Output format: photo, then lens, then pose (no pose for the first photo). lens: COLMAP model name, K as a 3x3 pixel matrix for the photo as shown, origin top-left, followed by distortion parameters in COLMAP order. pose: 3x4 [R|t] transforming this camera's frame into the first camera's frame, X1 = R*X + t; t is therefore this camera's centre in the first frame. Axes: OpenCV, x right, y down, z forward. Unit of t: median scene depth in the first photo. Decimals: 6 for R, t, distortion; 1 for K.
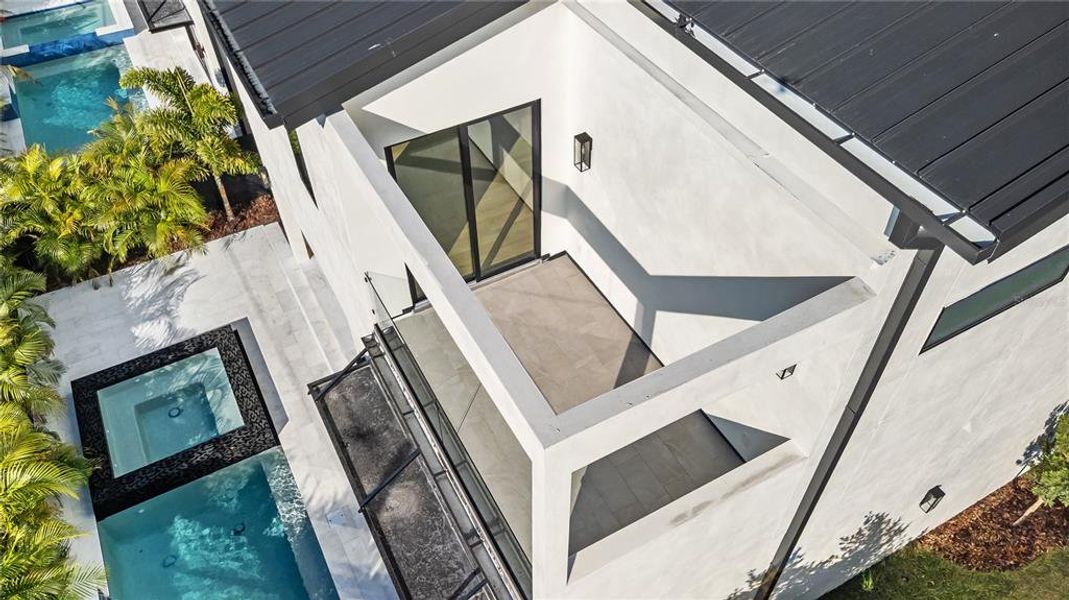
lens RADIAL K [[793.5, 0, 535.3], [0, 793.5, 298.9], [0, 0, 1]] dist [0.047520, -0.001188]
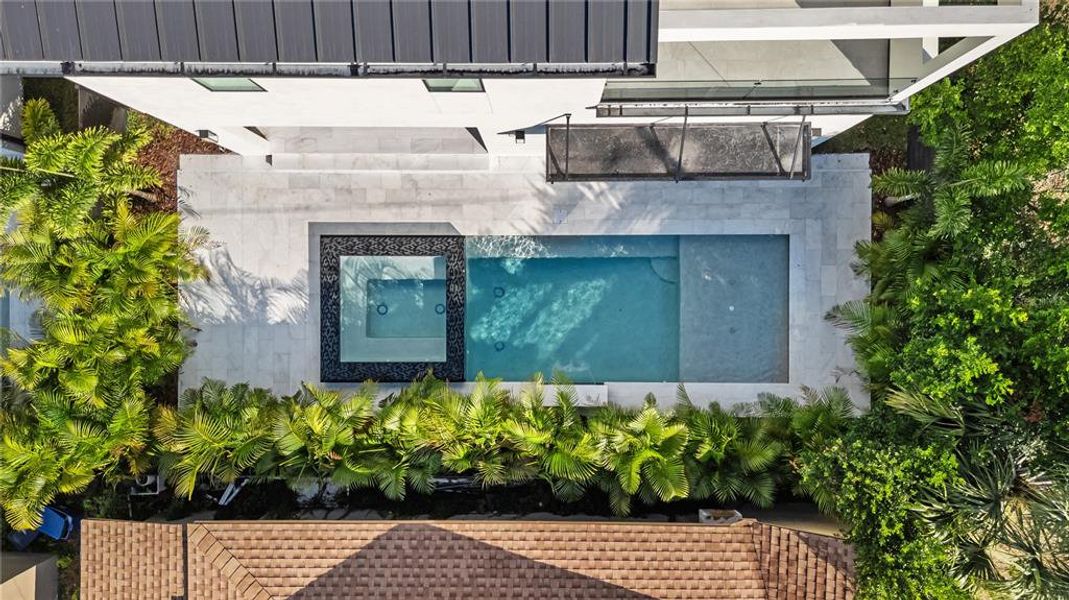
lens RADIAL K [[793.5, 0, 535.3], [0, 793.5, 298.9], [0, 0, 1]] dist [0.047520, -0.001188]
pose [[0.479005, -0.877789, -0.006399, -0.327250], [0.642752, 0.345762, 0.683607, -0.480489], [-0.597850, -0.331564, 0.729822, 0.070717]]
